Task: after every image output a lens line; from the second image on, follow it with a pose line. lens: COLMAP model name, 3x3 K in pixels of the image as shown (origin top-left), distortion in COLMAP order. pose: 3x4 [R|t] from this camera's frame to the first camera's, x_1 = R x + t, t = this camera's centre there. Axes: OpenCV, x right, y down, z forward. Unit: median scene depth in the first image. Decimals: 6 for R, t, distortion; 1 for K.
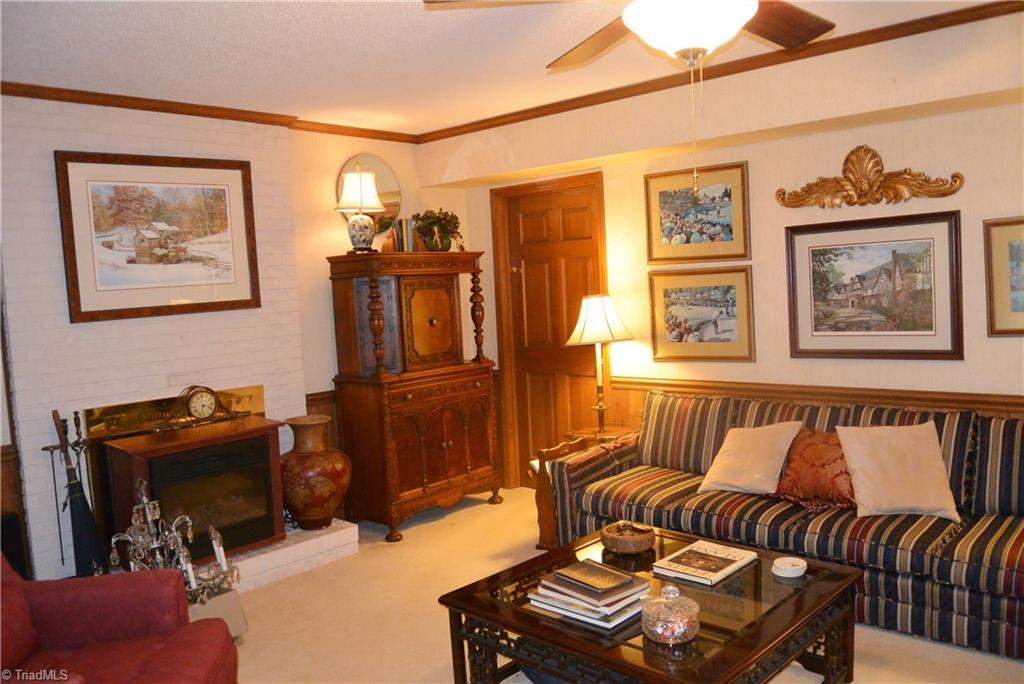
lens RADIAL K [[796.5, 0, 511.3], [0, 796.5, 344.0], [0, 0, 1]] dist [-0.063219, 0.000734]
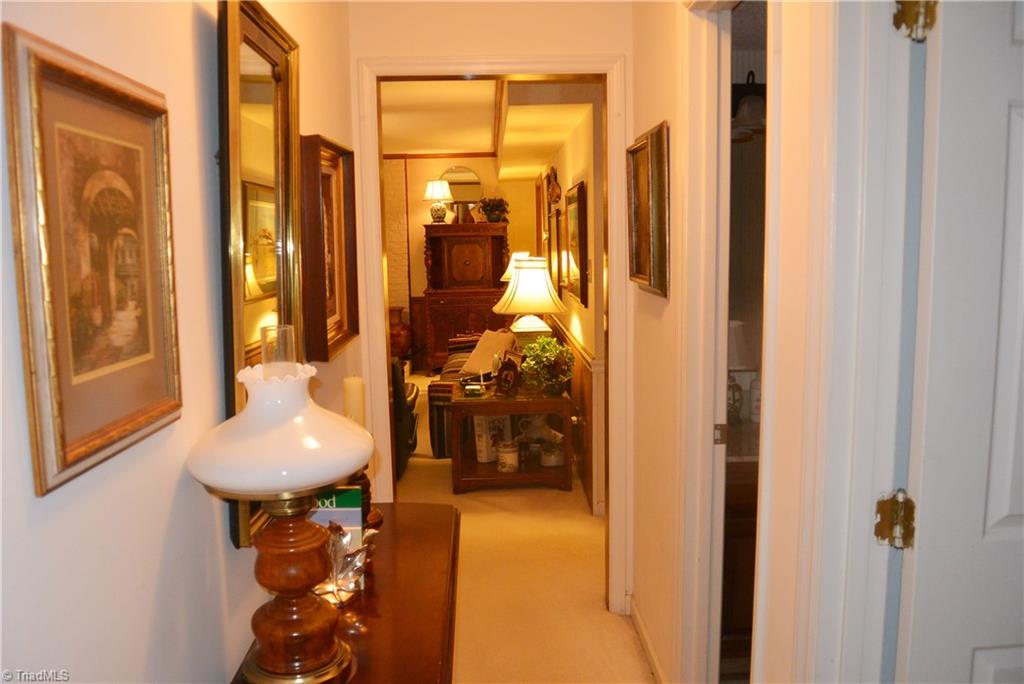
lens RADIAL K [[796.5, 0, 508.6], [0, 796.5, 339.5], [0, 0, 1]] dist [-0.063219, 0.000734]
pose [[0.695132, 0.118175, -0.709102, 1.470092], [-0.065709, 0.992712, 0.101025, -0.051082], [0.715873, -0.023632, 0.697831, -0.213131]]
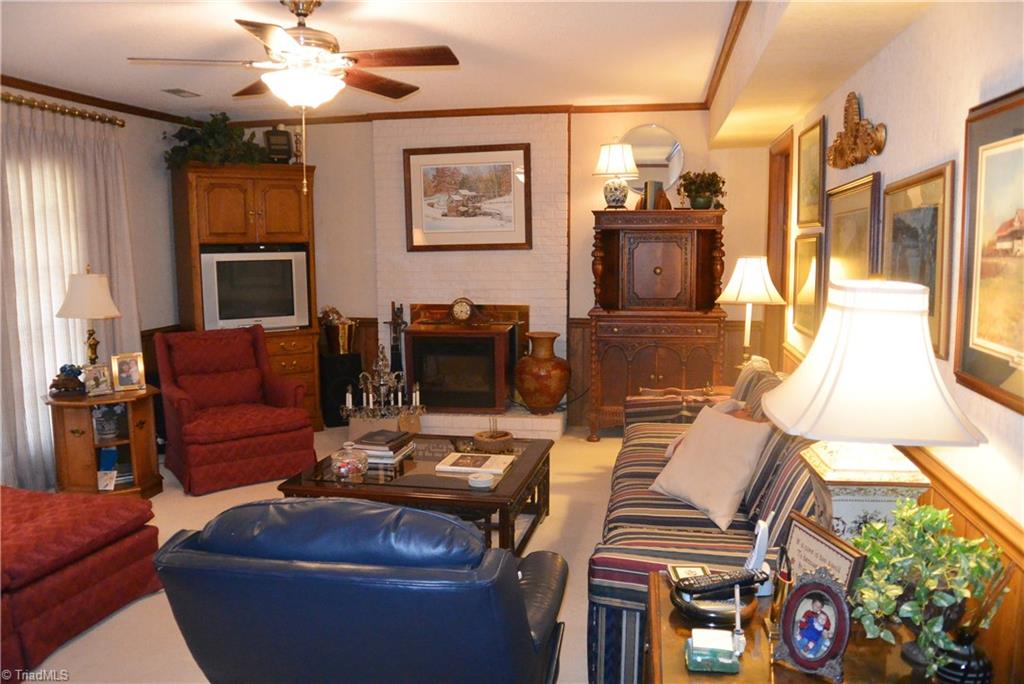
lens RADIAL K [[796.5, 0, 513.1], [0, 796.5, 338.8], [0, 0, 1]] dist [-0.063219, 0.000734]
pose [[0.536168, 0.146748, -0.831257, 0.897196], [-0.087068, 0.989134, 0.118460, -0.056974], [0.839609, 0.008862, 0.543120, 0.233167]]
